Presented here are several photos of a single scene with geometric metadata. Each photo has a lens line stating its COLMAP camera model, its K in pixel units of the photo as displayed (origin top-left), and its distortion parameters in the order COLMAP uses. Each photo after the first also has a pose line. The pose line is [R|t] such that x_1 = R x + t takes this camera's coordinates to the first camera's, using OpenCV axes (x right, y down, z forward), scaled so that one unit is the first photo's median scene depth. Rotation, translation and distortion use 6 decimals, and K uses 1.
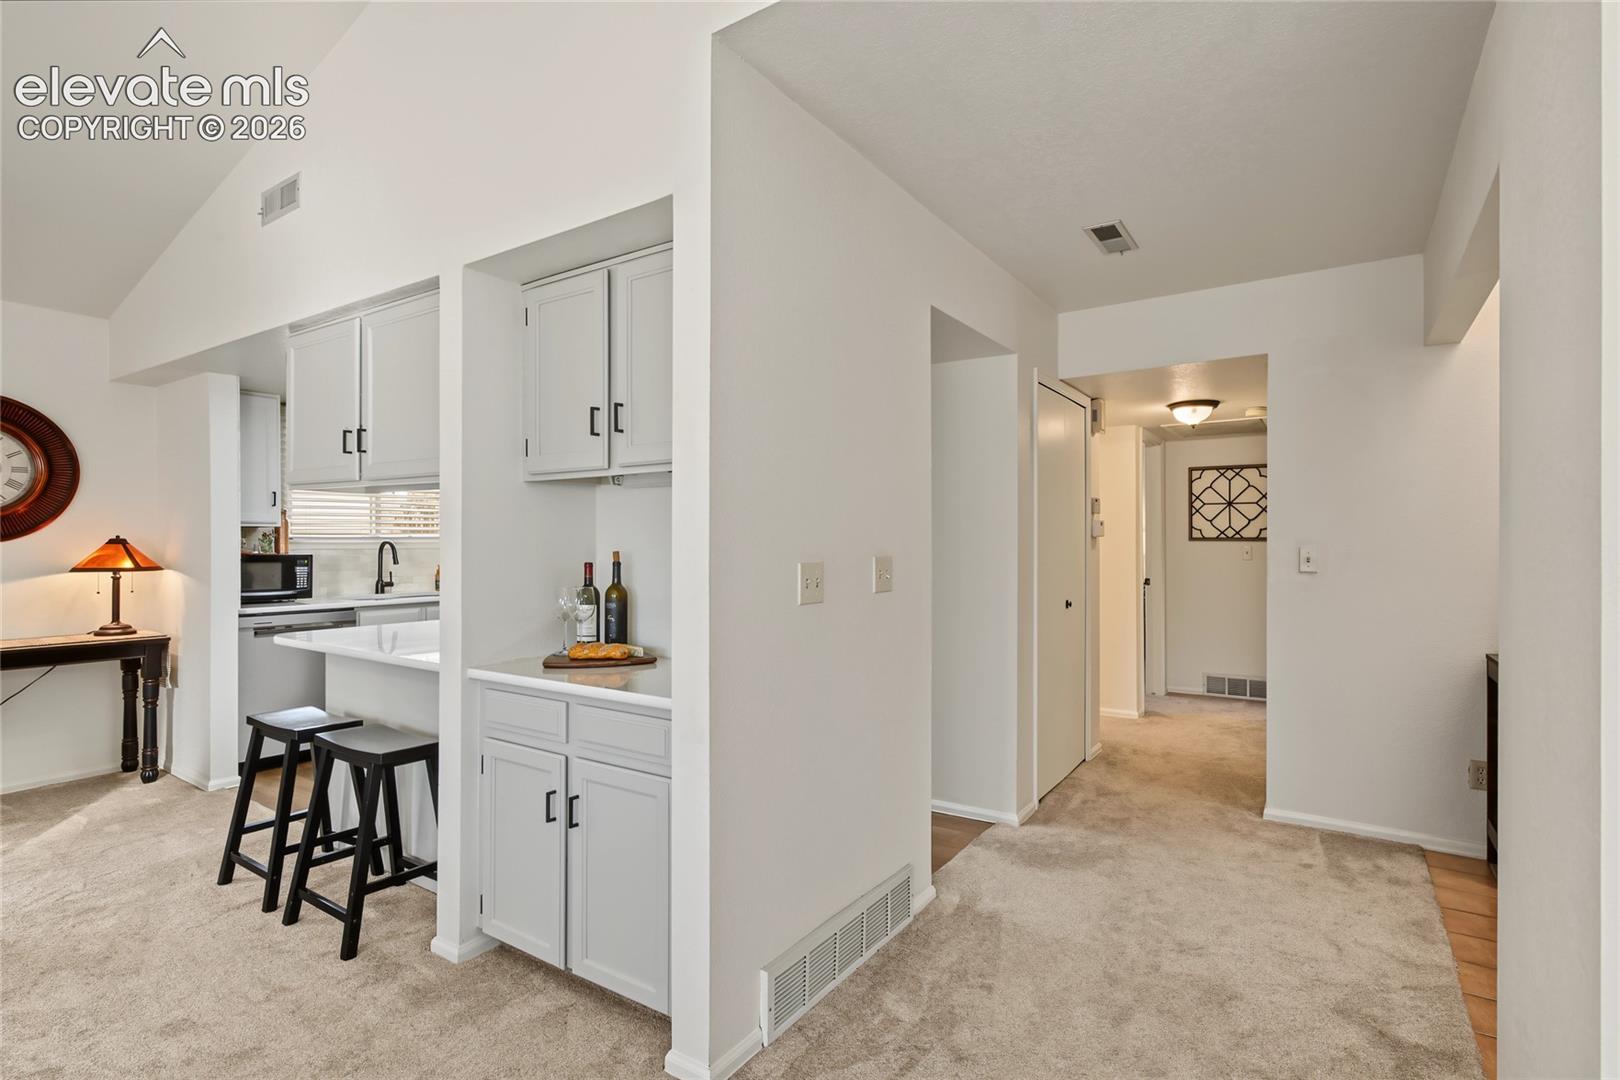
lens RADIAL K [[794.5, 0, 817.4], [0, 794.5, 538.0], [0, 0, 1]] dist [0.003569, 0.001694]
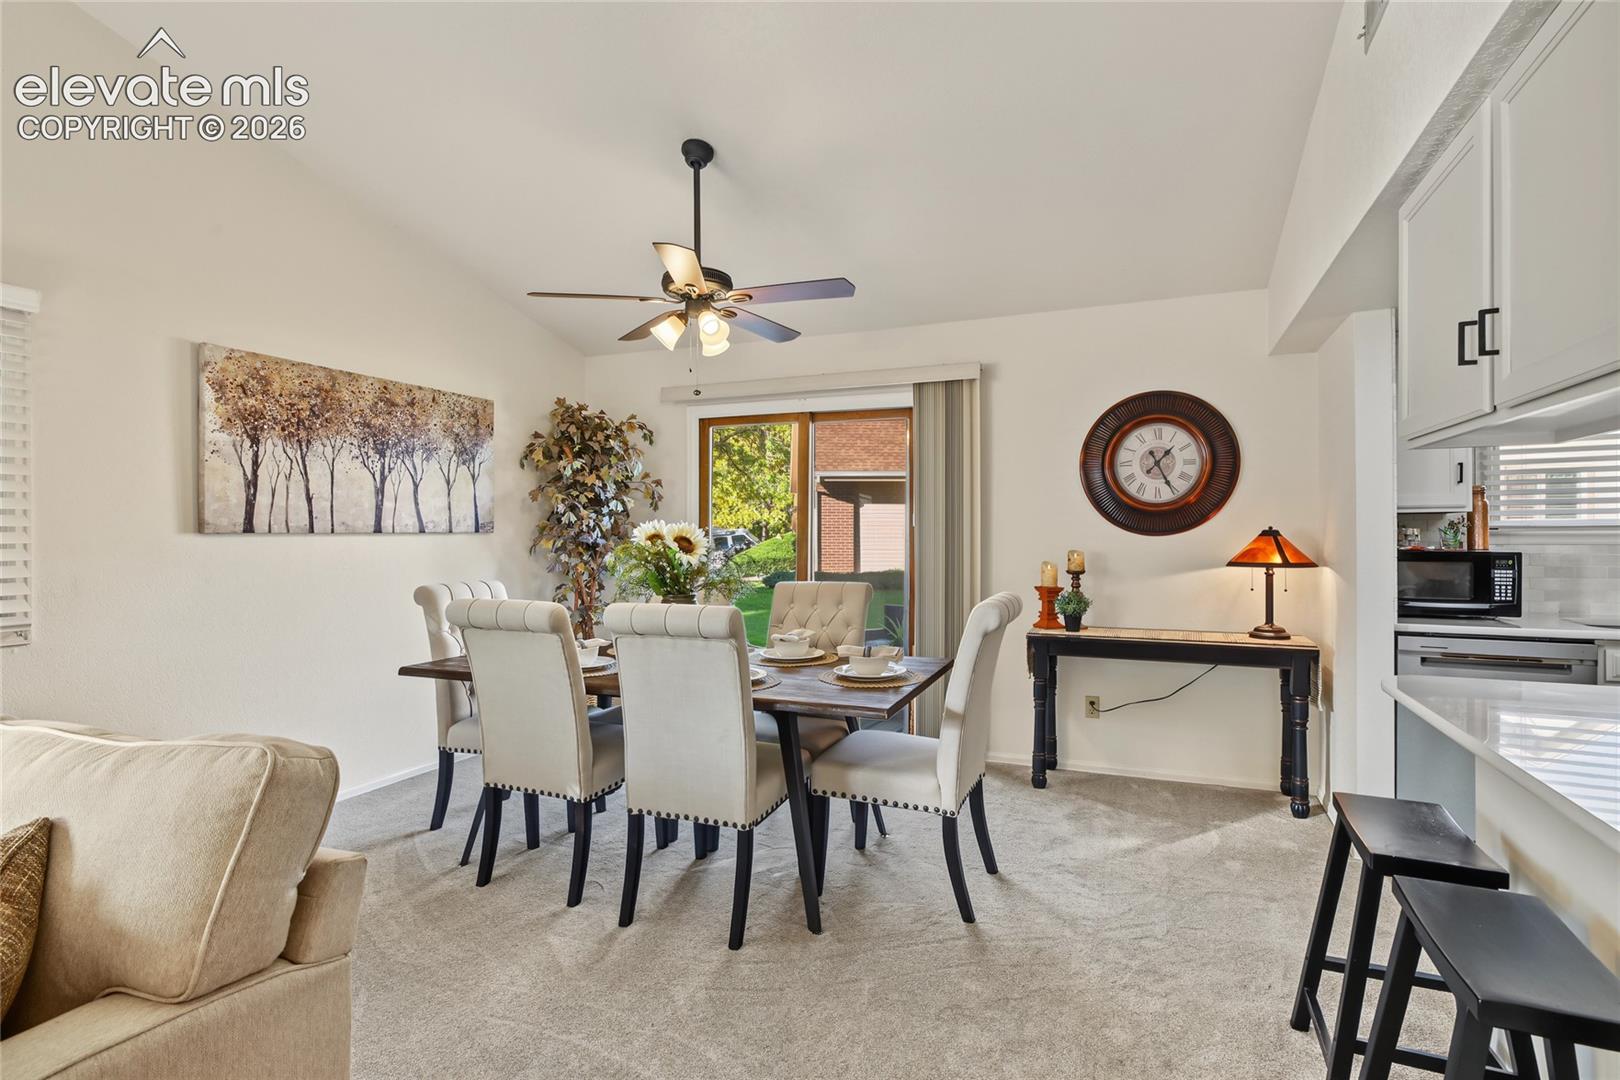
lens RADIAL K [[794.5, 0, 817.4], [0, 794.5, 538.0], [0, 0, 1]] dist [0.003569, 0.001694]
pose [[0.197092, 0.001656, -0.980383, -0.129442], [0.006362, 0.999975, 0.002968, 0.004409], [0.980364, -0.006822, 0.197077, 0.395125]]
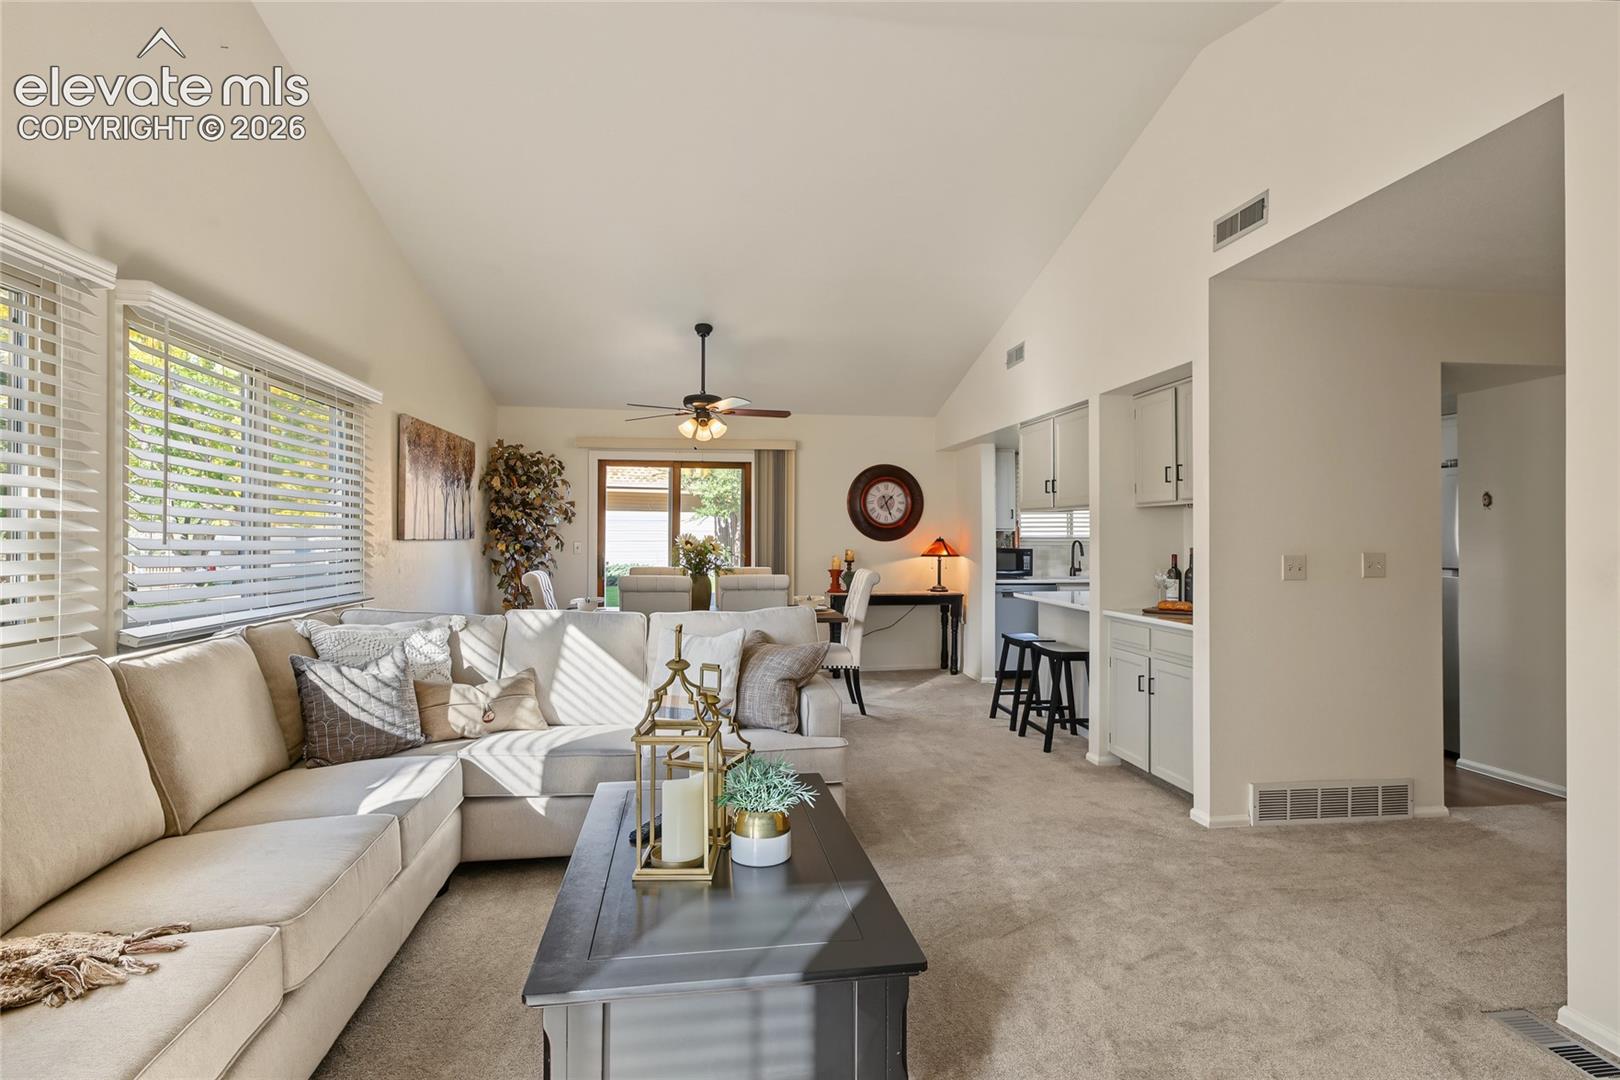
lens RADIAL K [[816.4, 0, 817.3], [0, 816.4, 536.6], [0, 0, 1]] dist [-0.001345, 0.000285]
pose [[0.676268, -0.001790, -0.736653, 0.369167], [0.003365, 0.999994, 0.000660, -0.007622], [0.736648, -0.002926, 0.676270, -0.560878]]
